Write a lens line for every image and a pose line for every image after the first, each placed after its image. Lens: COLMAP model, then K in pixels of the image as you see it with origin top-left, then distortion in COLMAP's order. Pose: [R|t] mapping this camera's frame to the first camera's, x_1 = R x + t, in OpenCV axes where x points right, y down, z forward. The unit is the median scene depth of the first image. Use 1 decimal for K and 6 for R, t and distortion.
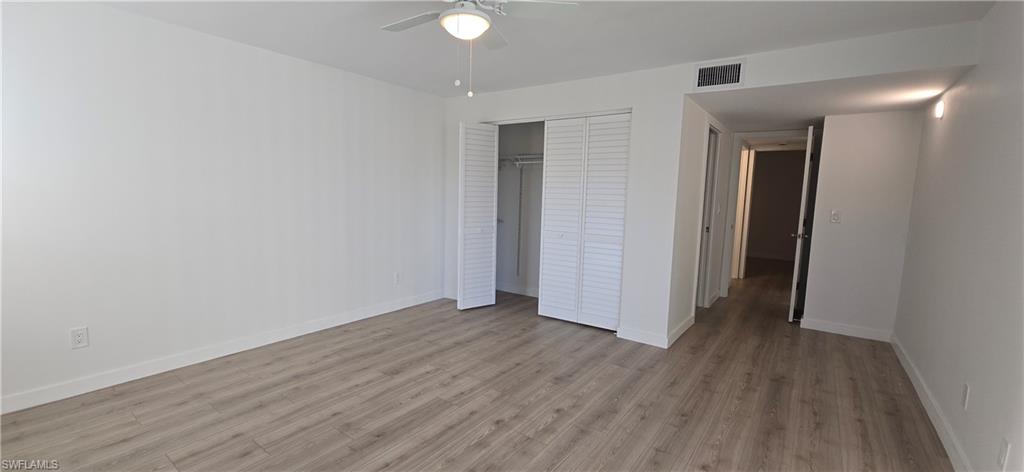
lens RADIAL K [[415.5, 0, 509.9], [0, 415.5, 237.6], [0, 0, 1]] dist [-0.000021, -0.000052]
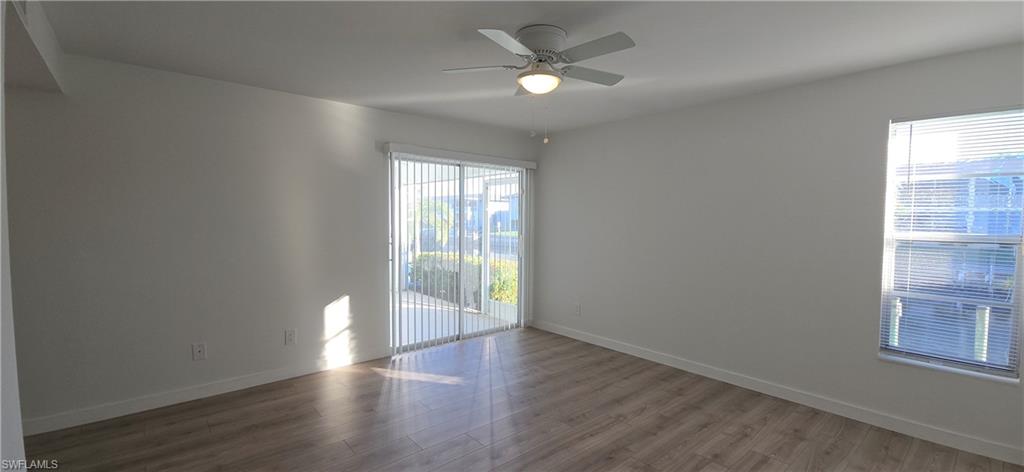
lens RADIAL K [[423.1, 0, 508.2], [0, 423.1, 234.9], [0, 0, 1]] dist [0.022916, -0.015256]
pose [[-0.973004, -0.045012, 0.226358, -0.272970], [-0.009401, 0.987712, 0.155999, -0.253233], [-0.230598, 0.149660, -0.961471, 1.967544]]
